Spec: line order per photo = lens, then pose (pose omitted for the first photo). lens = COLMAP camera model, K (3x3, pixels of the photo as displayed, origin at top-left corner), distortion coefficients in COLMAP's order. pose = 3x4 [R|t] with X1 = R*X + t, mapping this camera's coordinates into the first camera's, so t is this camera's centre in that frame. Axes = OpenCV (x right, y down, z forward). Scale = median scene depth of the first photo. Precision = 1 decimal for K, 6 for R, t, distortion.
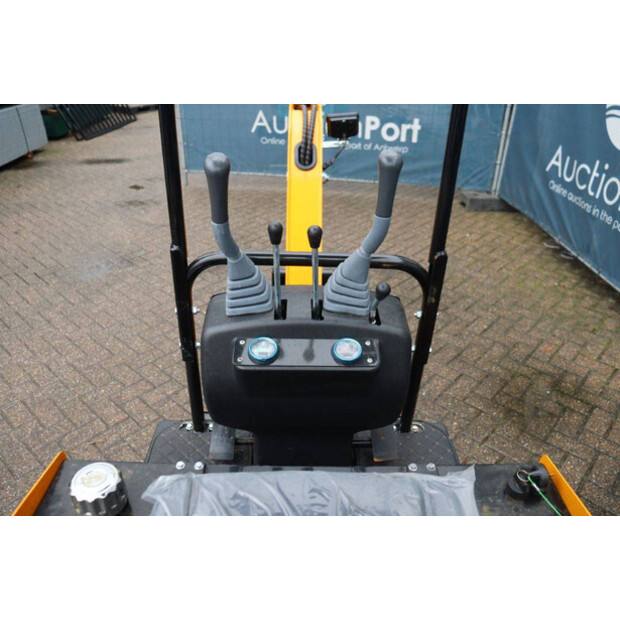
lens RADIAL K [[498.9, 0, 310.4], [0, 498.9, 306.8], [0, 0, 1]] dist [-0.117028, 0.057314]
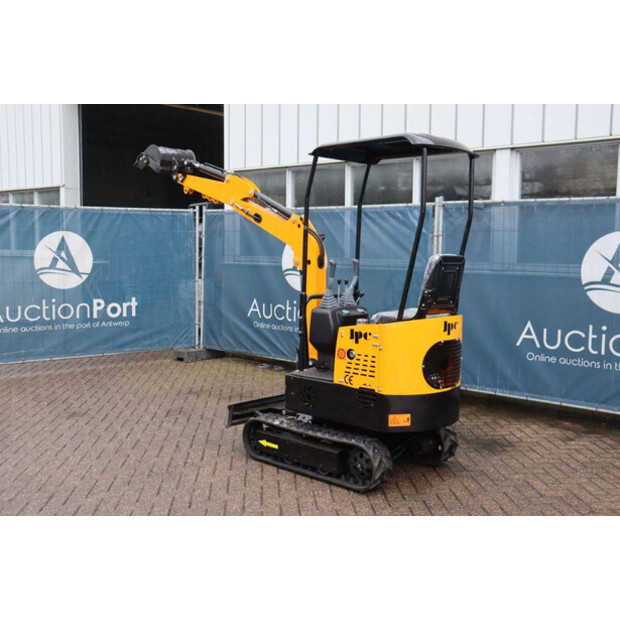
lens RADIAL K [[704.4, 0, 313.3], [0, 704.4, 309.0], [0, 0, 1]] dist [-0.032106, 0.000000]
pose [[0.681045, -0.078900, 0.727979, -0.756528], [0.362966, 0.899818, -0.242040, 0.232218], [-0.635951, 0.429072, 0.641454, -0.407460]]
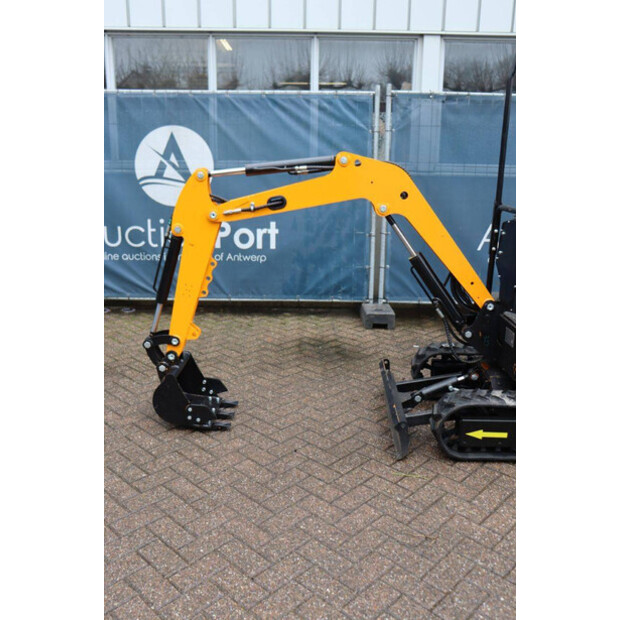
lens RADIAL K [[599.7, 0, 309.6], [0, 599.7, 306.3], [0, 0, 1]] dist [-0.079233, 0.000000]
pose [[0.027611, -0.262819, 0.964450, -0.619308], [0.483229, 0.848104, 0.217279, -0.170941], [-0.875059, 0.460051, 0.150418, 0.355707]]
